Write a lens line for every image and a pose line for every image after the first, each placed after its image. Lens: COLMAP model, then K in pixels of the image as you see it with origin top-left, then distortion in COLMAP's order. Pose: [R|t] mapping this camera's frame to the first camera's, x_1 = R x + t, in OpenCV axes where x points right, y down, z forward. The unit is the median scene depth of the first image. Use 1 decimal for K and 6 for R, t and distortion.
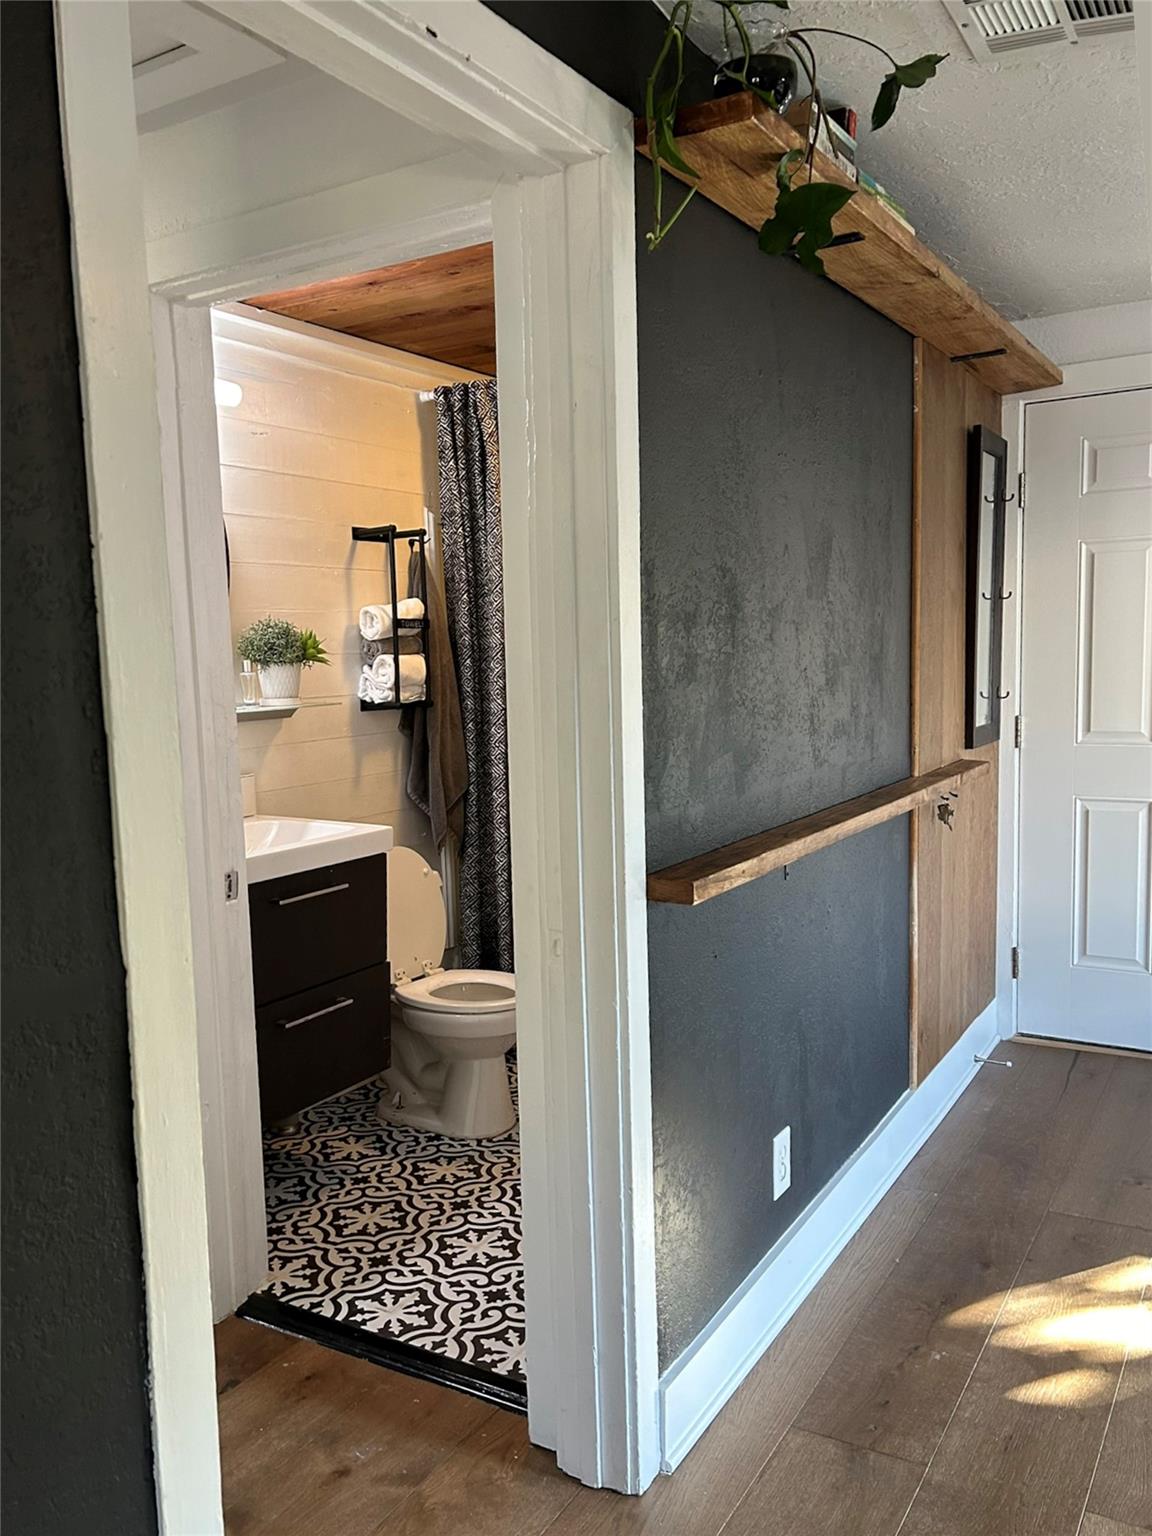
lens RADIAL K [[1215.0, 0, 632.2], [0, 1215.0, 772.7], [0, 0, 1]] dist [0.123055, -0.254751]
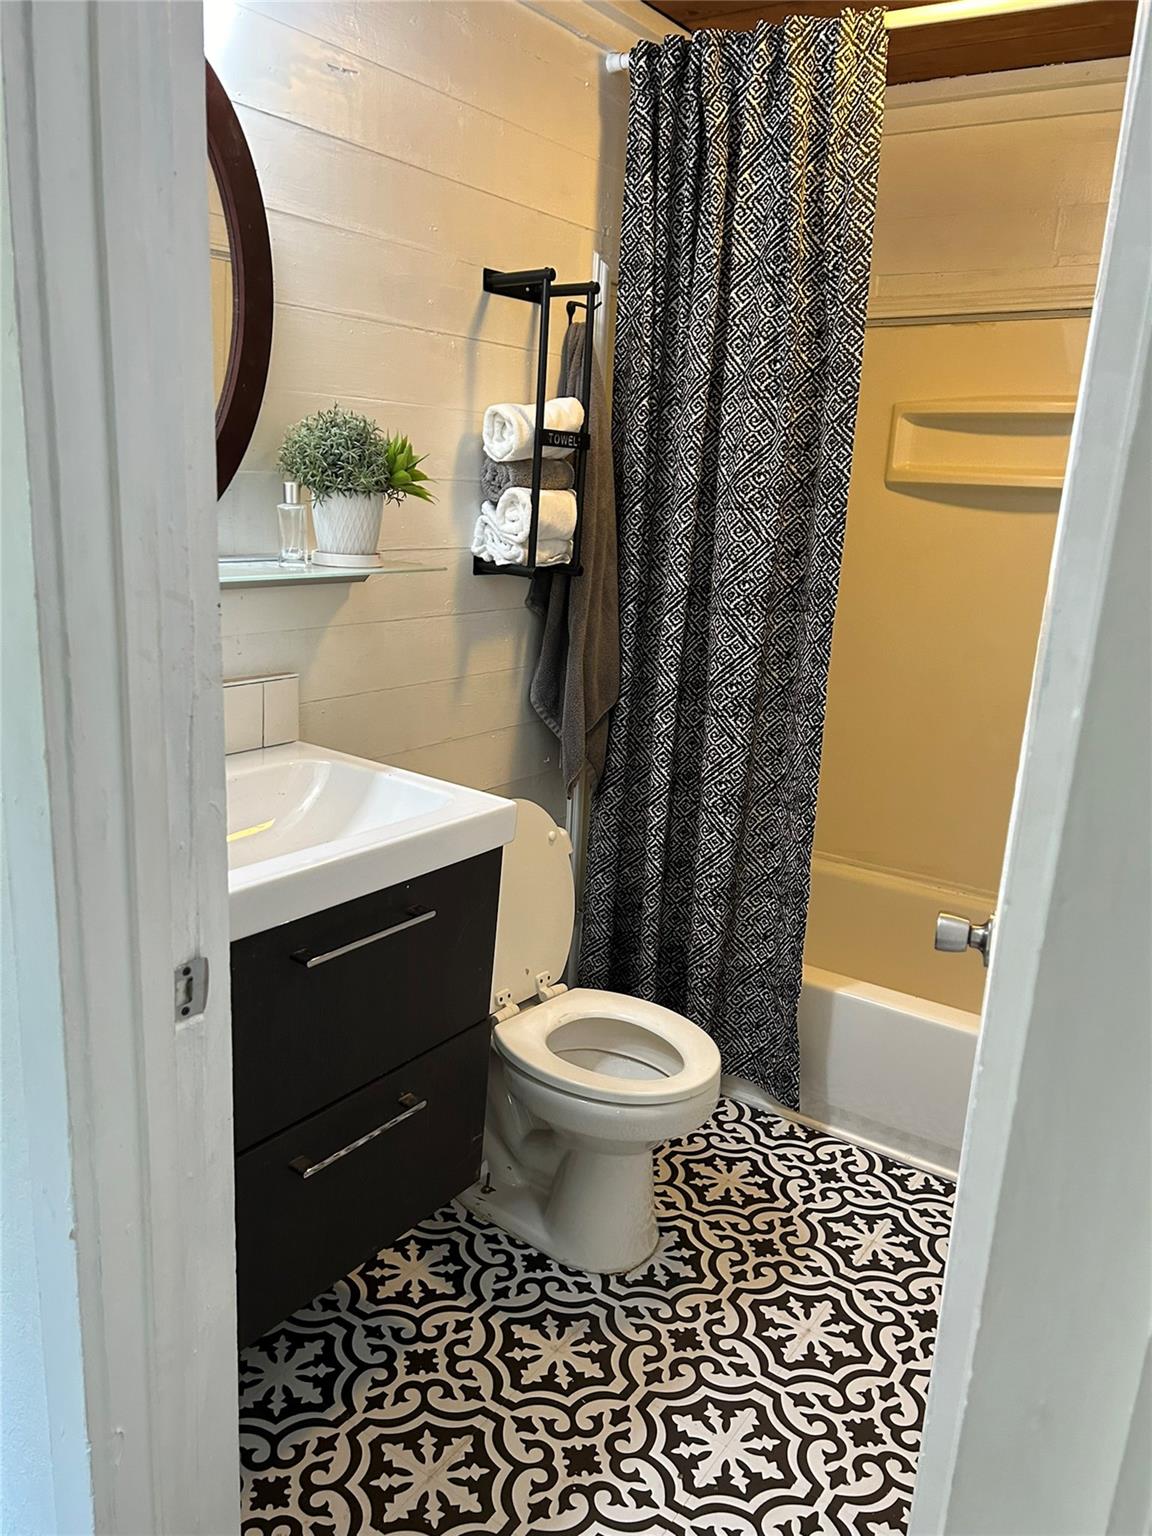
lens RADIAL K [[1166.5, 0, 580.4], [0, 1166.5, 799.8], [0, 0, 1]] dist [0.023721, -0.005673]
pose [[0.989363, 0.112181, -0.092612, -0.097538], [-0.095301, 0.980827, 0.169987, -0.044472], [0.109906, -0.159352, 0.981085, 0.391087]]
